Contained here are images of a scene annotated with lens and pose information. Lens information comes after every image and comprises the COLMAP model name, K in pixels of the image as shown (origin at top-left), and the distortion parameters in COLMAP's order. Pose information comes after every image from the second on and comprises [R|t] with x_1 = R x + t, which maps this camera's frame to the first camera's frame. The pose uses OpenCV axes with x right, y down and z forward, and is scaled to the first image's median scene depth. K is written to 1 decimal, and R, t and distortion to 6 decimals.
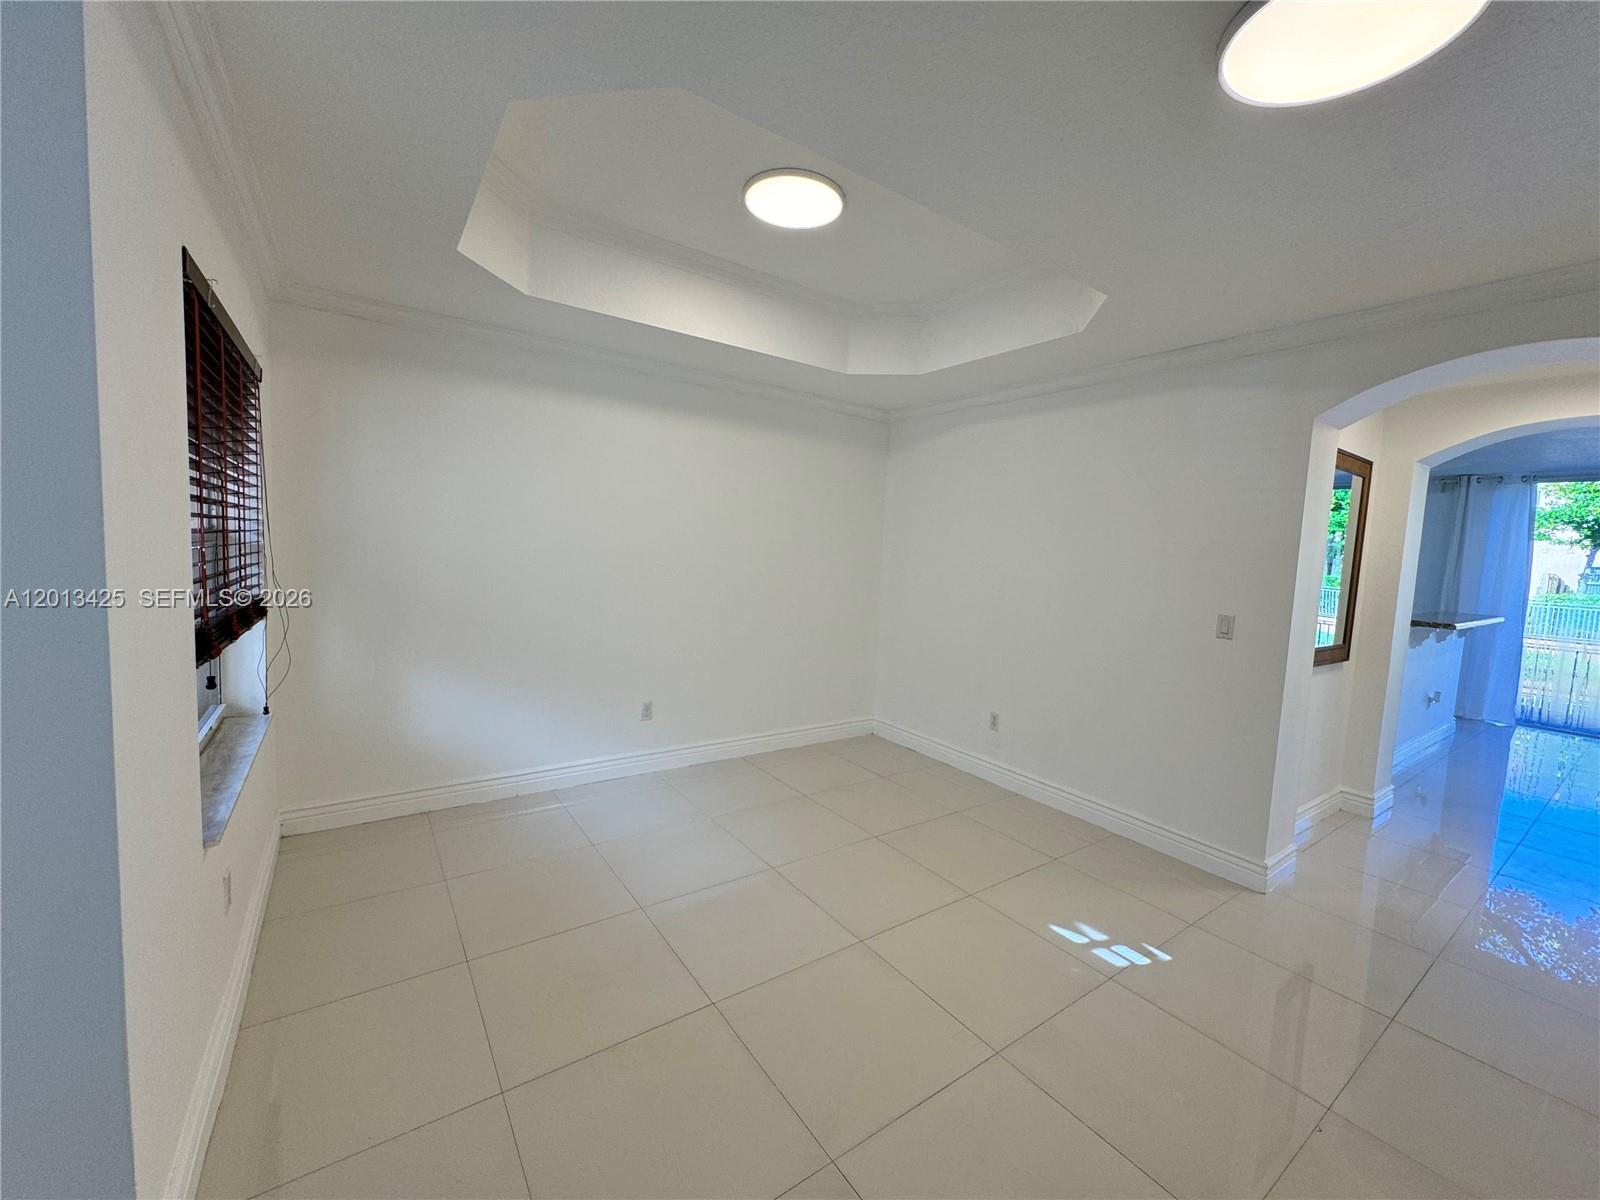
lens RADIAL K [[642.5, 0, 796.1], [0, 642.5, 598.5], [0, 0, 1]] dist [-0.000696, 0.000087]
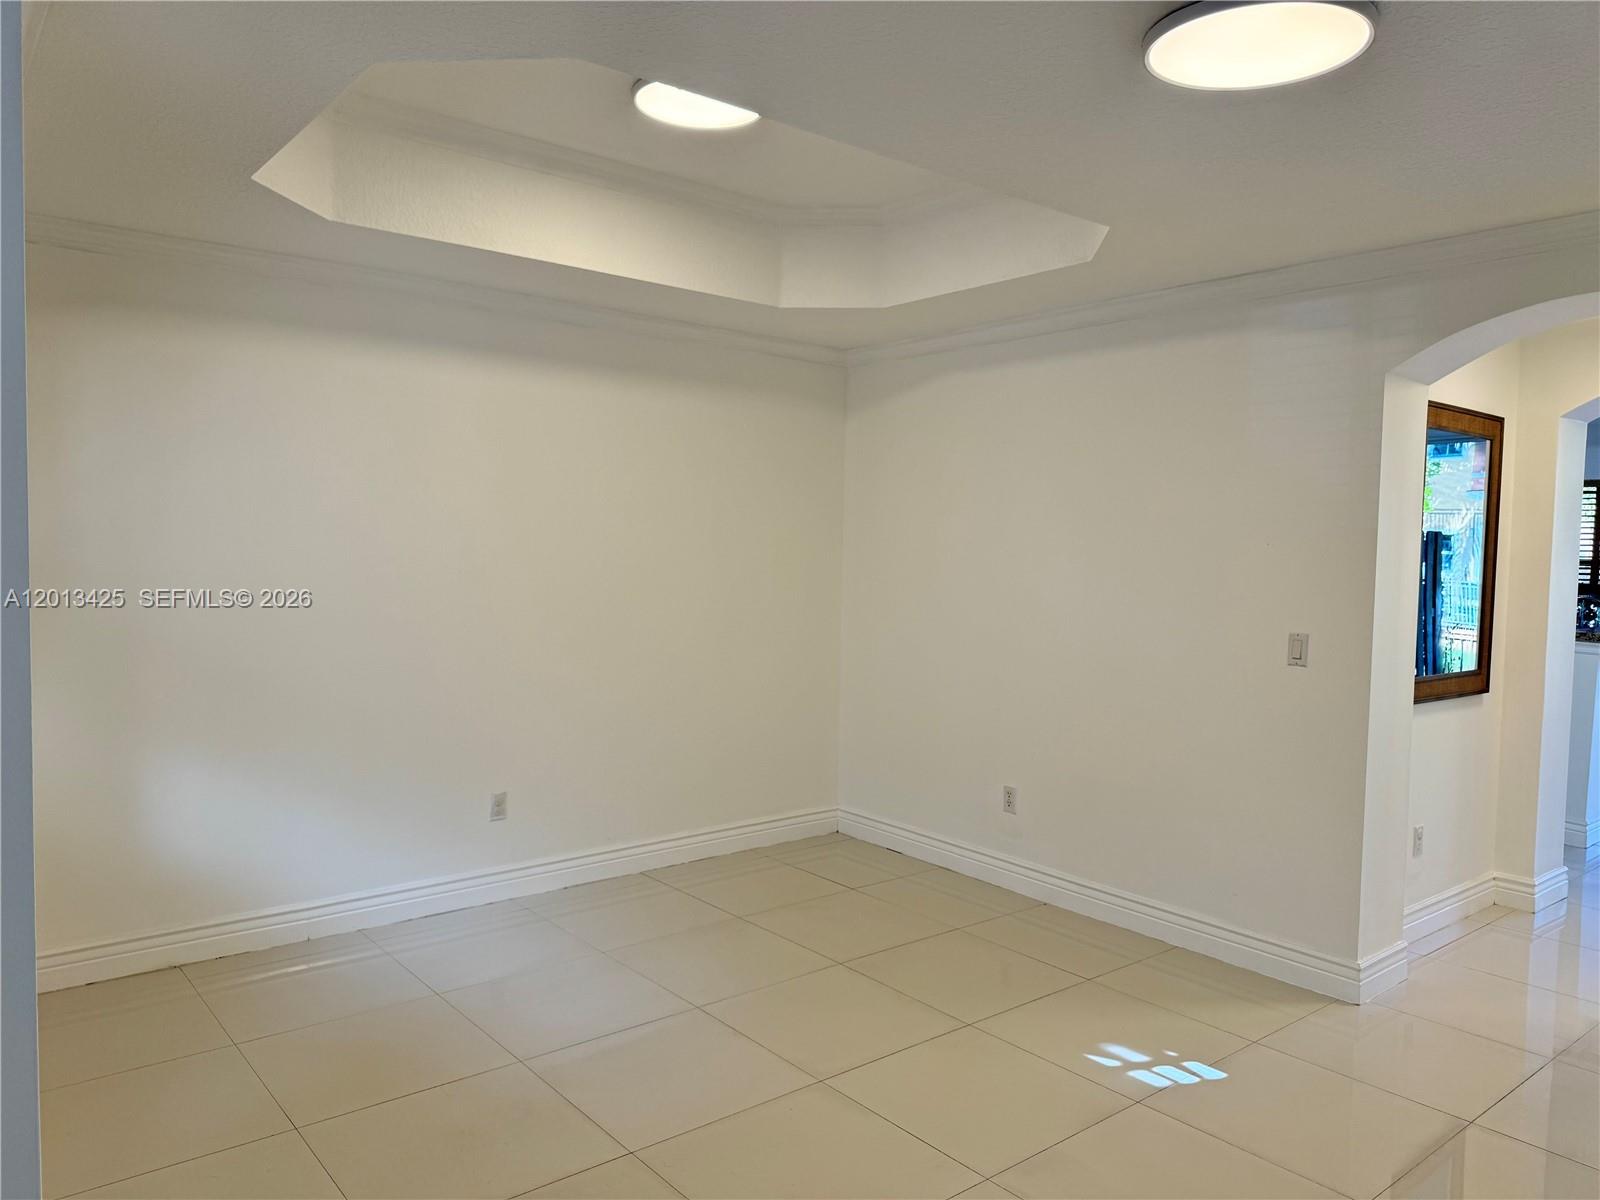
lens RADIAL K [[1115.1, 0, 800.0], [0, 1115.1, 600.0], [0, 0, 1]] dist [0.033494, -0.004643]
pose [[0.996217, -0.030324, 0.081435, -0.008420], [0.032628, 0.999100, -0.027108, 0.002513], [-0.080540, 0.029663, 0.996310, -0.209024]]
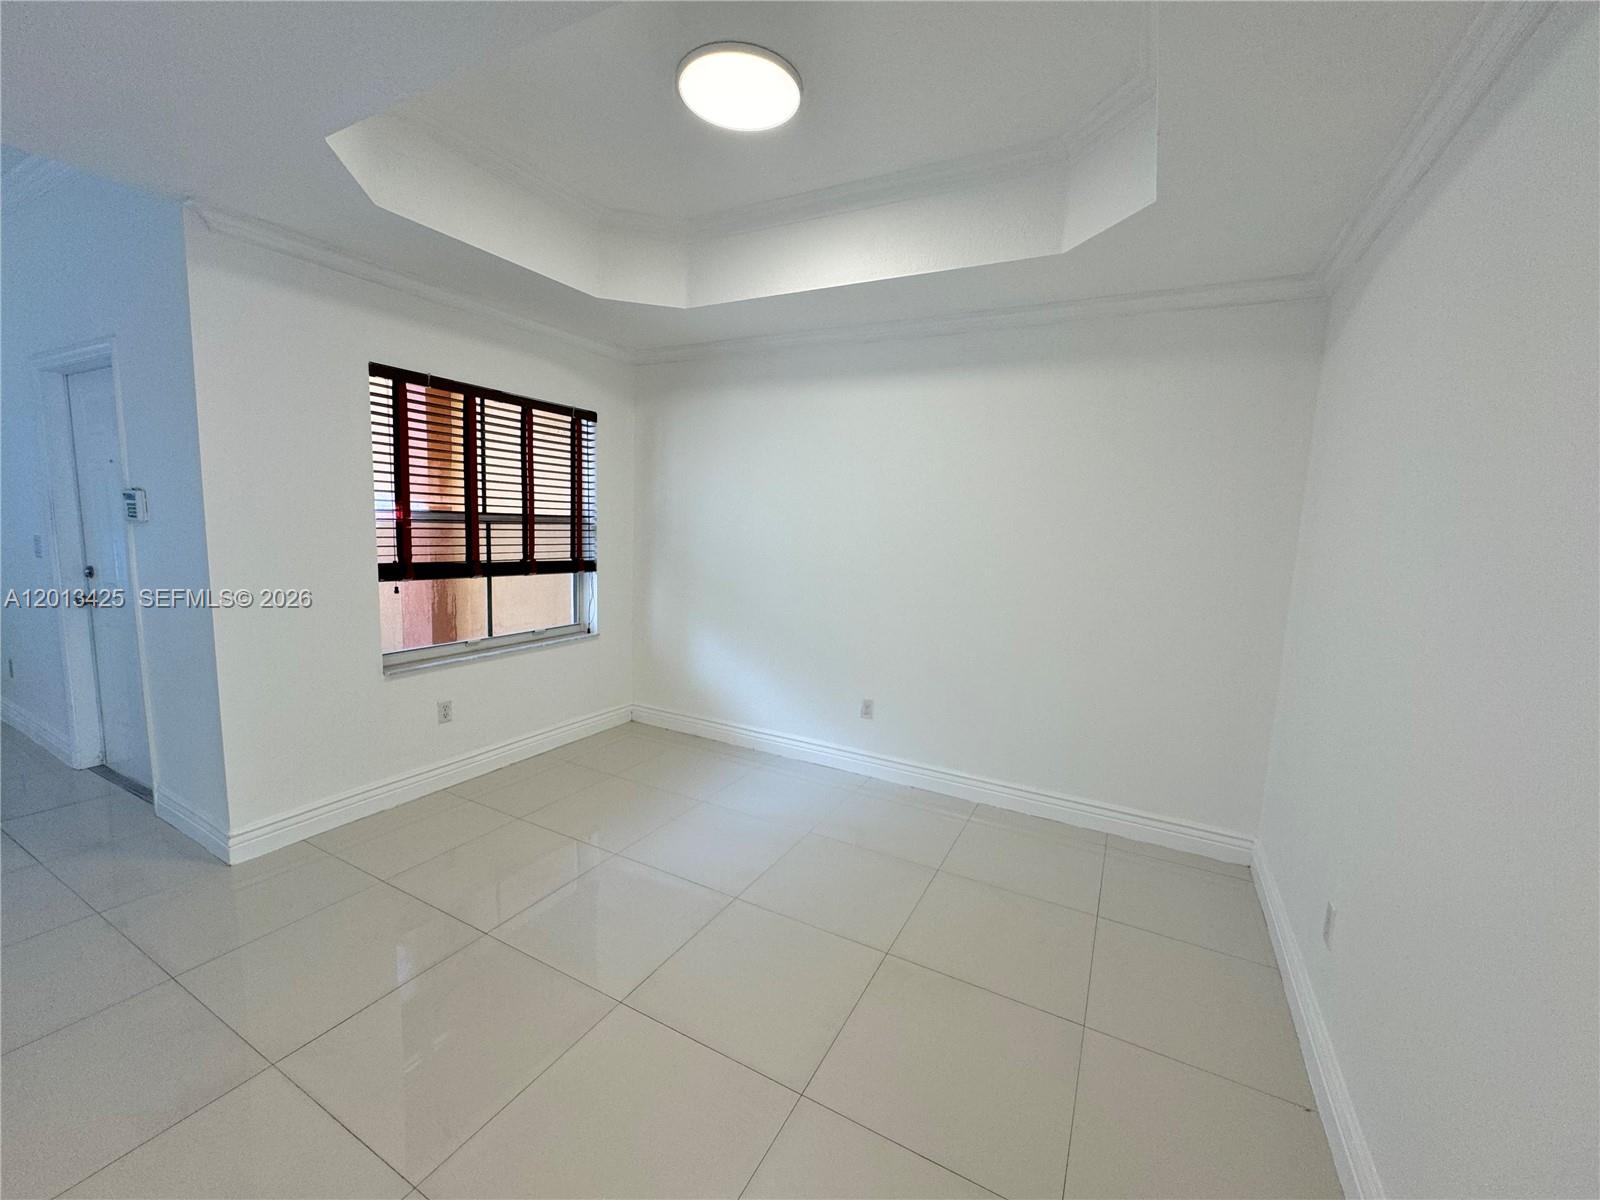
lens RADIAL K [[632.8, 0, 800.0], [0, 632.8, 600.0], [0, 0, 1]] dist [0.000125, 0.000054]
pose [[0.457662, 0.082682, -0.885274, 0.565147], [-0.093353, 0.994632, 0.044635, -0.013432], [0.884212, 0.062215, 0.462924, 0.528076]]
